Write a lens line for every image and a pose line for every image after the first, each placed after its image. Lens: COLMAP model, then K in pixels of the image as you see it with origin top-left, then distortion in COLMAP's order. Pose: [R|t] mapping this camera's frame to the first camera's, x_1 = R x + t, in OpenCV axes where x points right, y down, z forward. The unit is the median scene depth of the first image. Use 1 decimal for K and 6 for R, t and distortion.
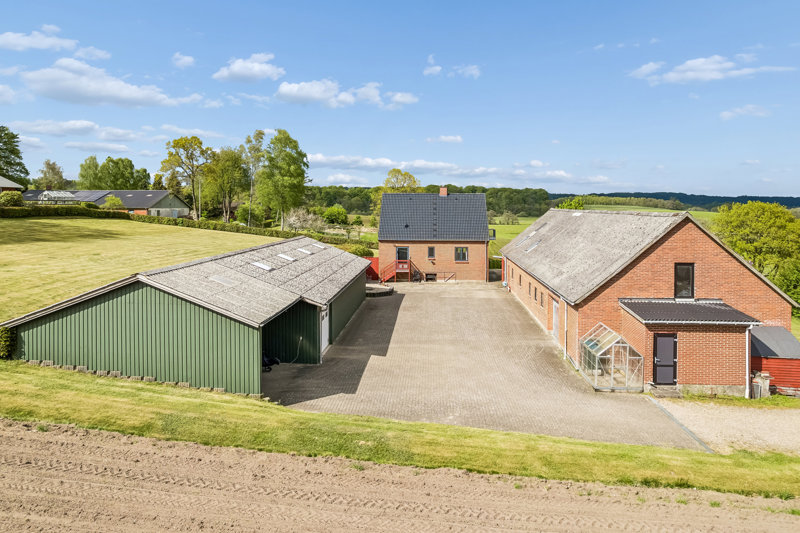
lens RADIAL K [[516.1, 0, 400.0], [0, 516.1, 266.5], [0, 0, 1]] dist [-0.071101, 0.069356]
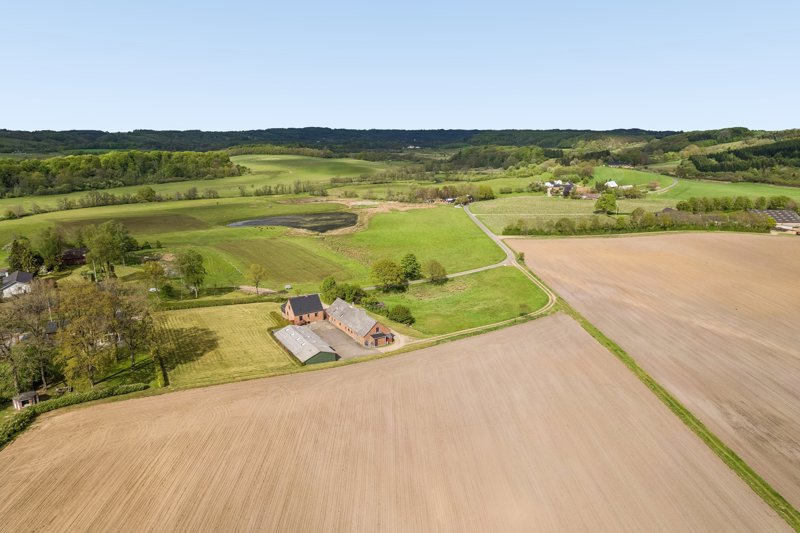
lens RADIAL K [[516.1, 0, 400.0], [0, 516.1, 266.5], [0, 0, 1]] dist [-0.071101, 0.069356]
pose [[0.800443, -0.151902, 0.579841, -2.947917], [0.067207, 0.984000, 0.165004, -1.850448], [-0.595629, -0.093107, 0.797846, -4.426589]]
